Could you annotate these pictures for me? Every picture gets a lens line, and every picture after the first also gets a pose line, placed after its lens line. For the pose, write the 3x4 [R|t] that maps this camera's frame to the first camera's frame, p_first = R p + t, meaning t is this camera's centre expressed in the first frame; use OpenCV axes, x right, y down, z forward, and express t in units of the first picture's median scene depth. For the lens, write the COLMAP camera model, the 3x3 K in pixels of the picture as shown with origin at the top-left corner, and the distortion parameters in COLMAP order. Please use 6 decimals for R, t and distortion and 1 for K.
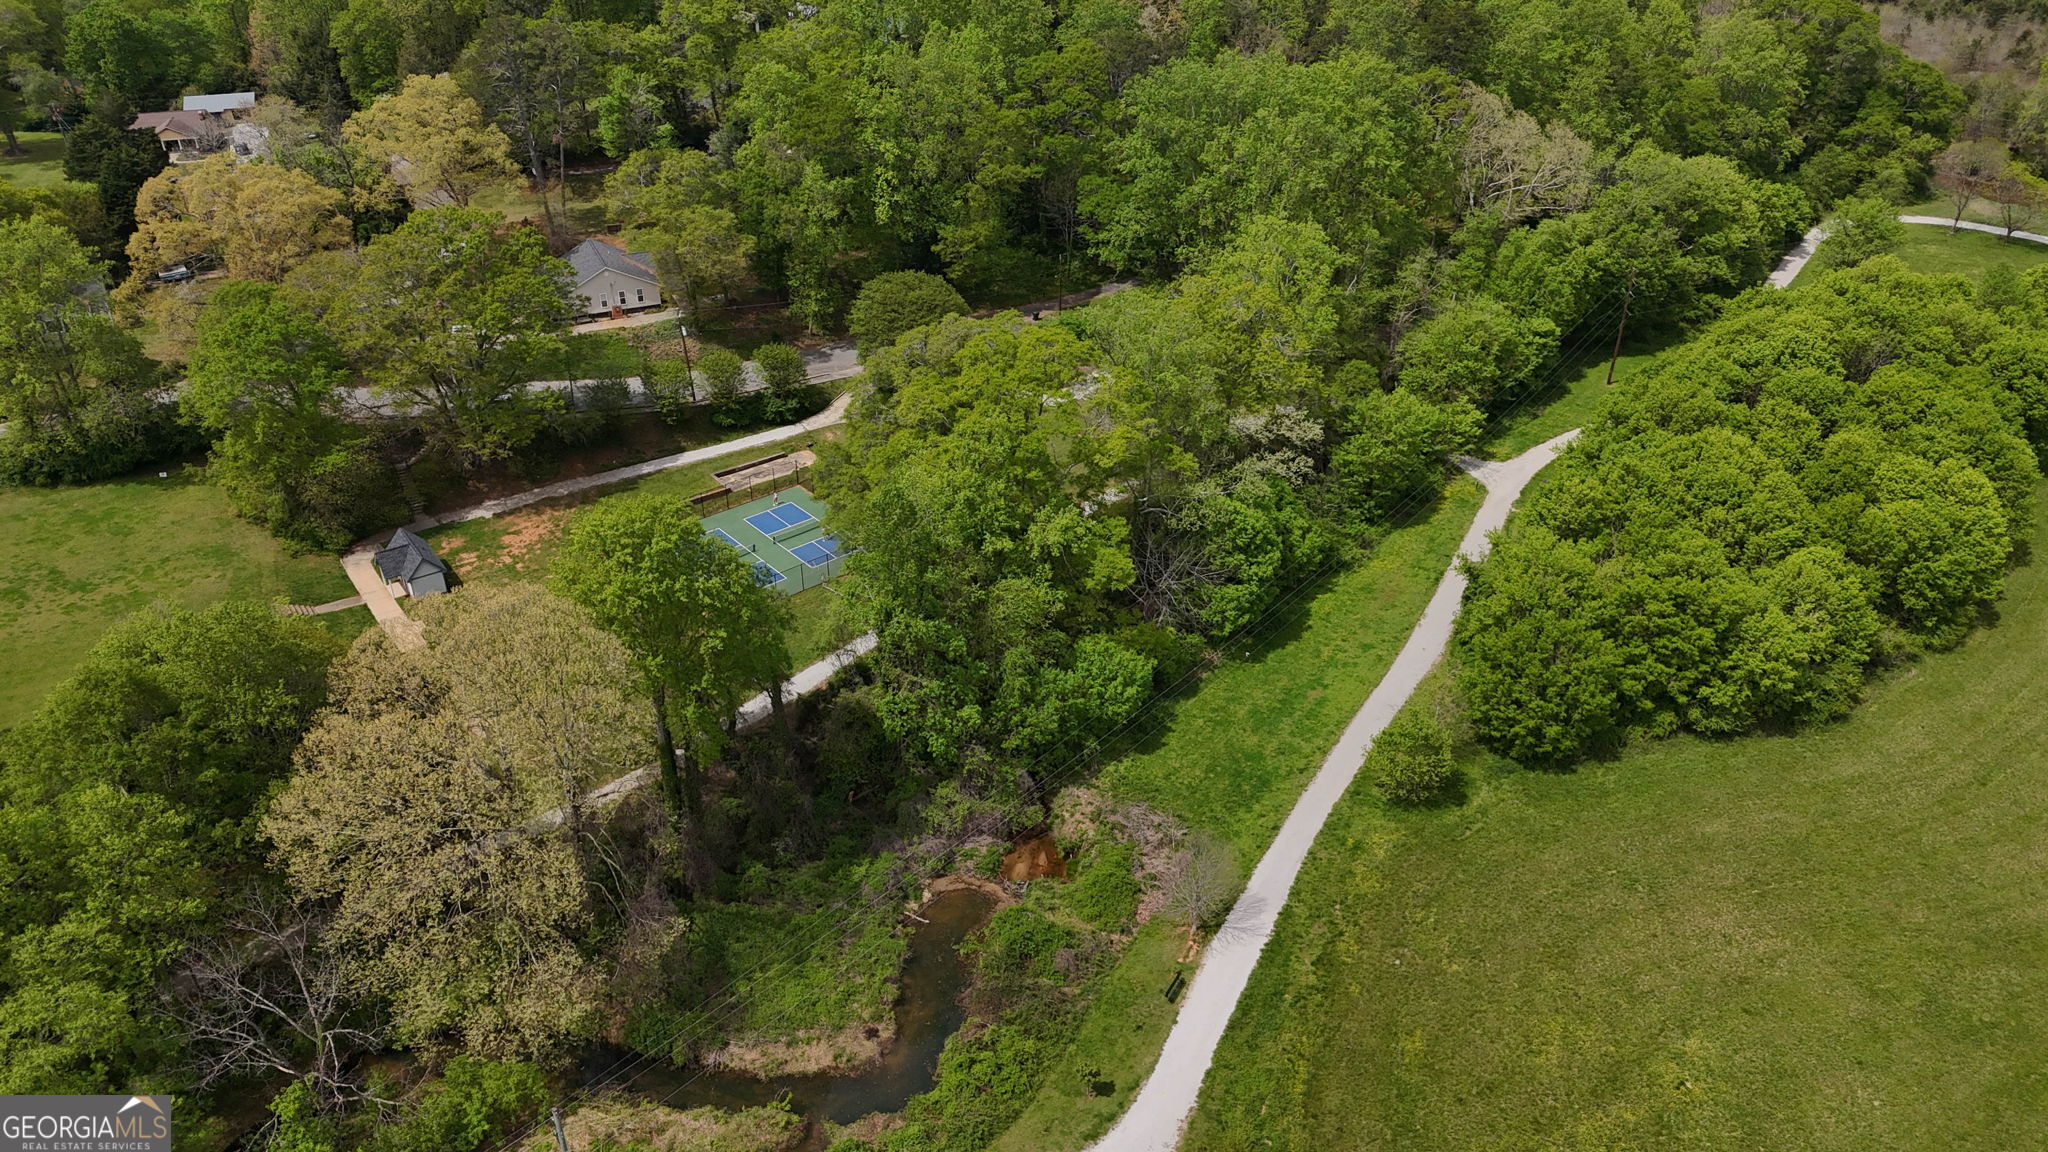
lens RADIAL K [[1508.9, 0, 1024.0], [0, 1508.9, 576.0], [0, 0, 1]] dist [0.106357, -0.099897]
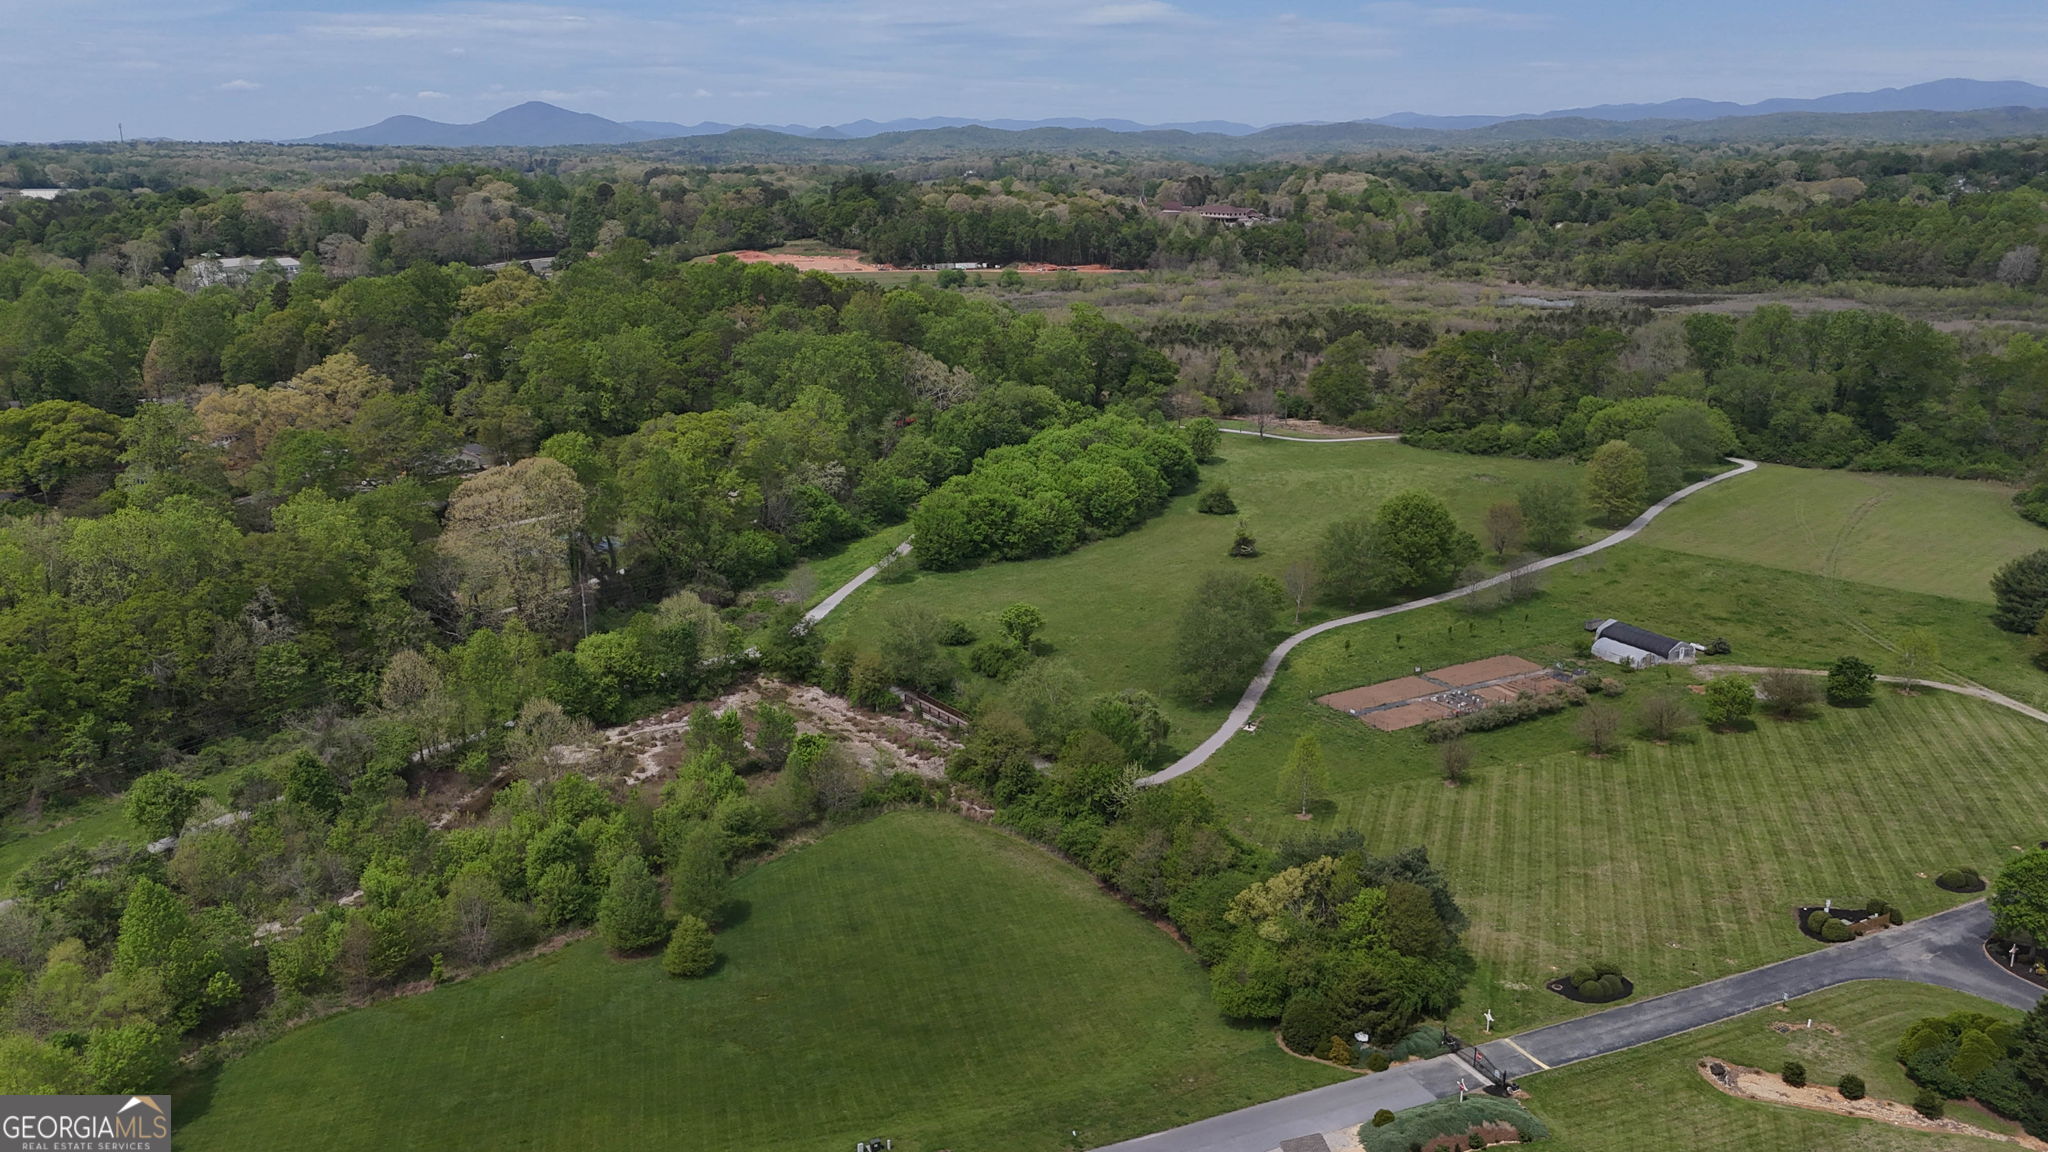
lens RADIAL K [[1508.9, 0, 1024.0], [0, 1508.9, 576.0], [0, 0, 1]] dist [0.106357, -0.099897]
pose [[0.961859, -0.072870, 0.263663, -0.108970], [0.140389, 0.958748, -0.247172, 0.492208], [-0.234774, 0.274760, 0.932410, -0.817111]]
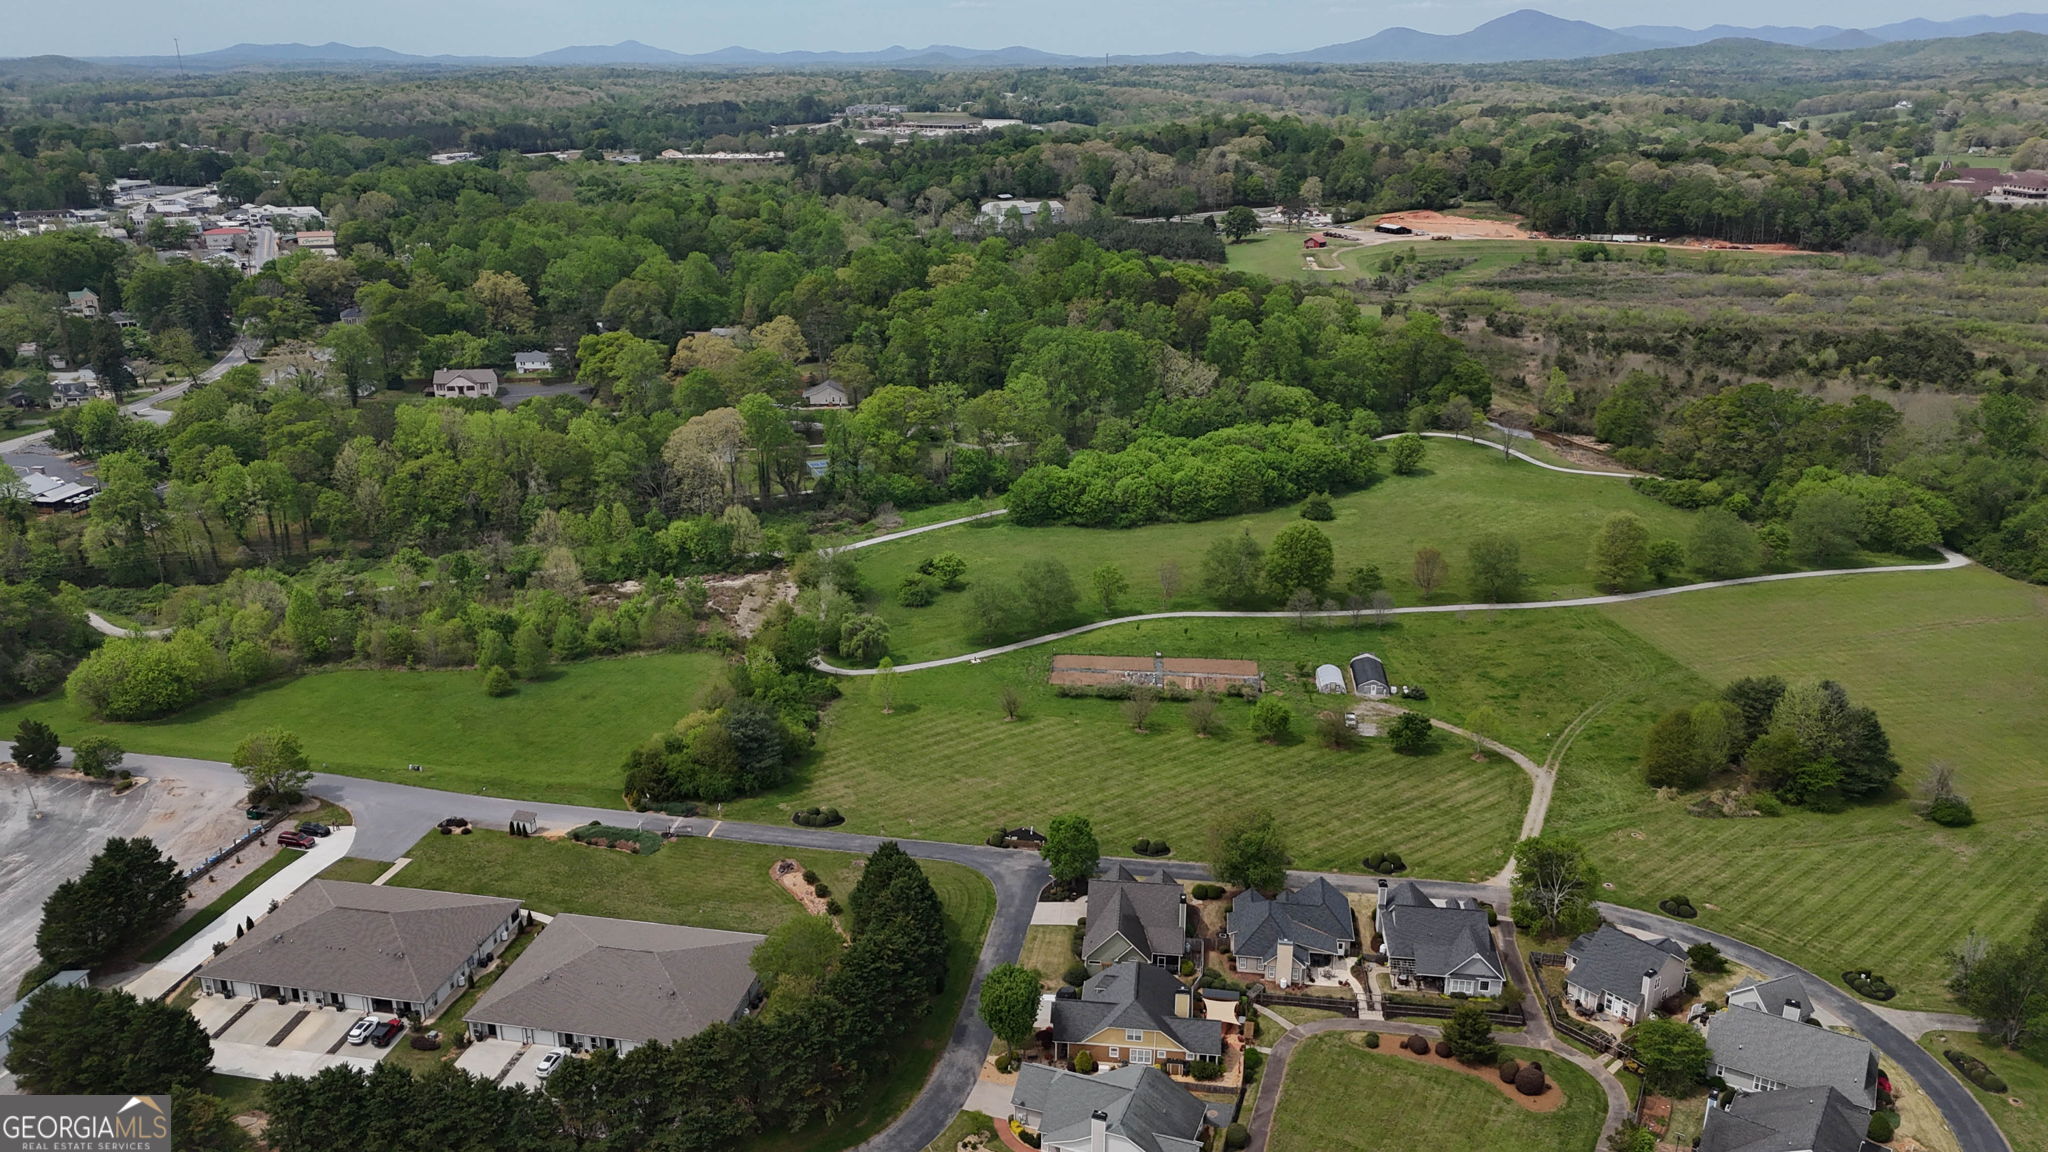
lens RADIAL K [[1508.9, 0, 1024.0], [0, 1508.9, 576.0], [0, 0, 1]] dist [0.106357, -0.099897]
pose [[0.949151, 0.107911, -0.295751, 0.873025], [-0.168327, 0.967815, -0.187083, 0.550488], [0.266044, 0.227353, 0.936766, -1.295530]]
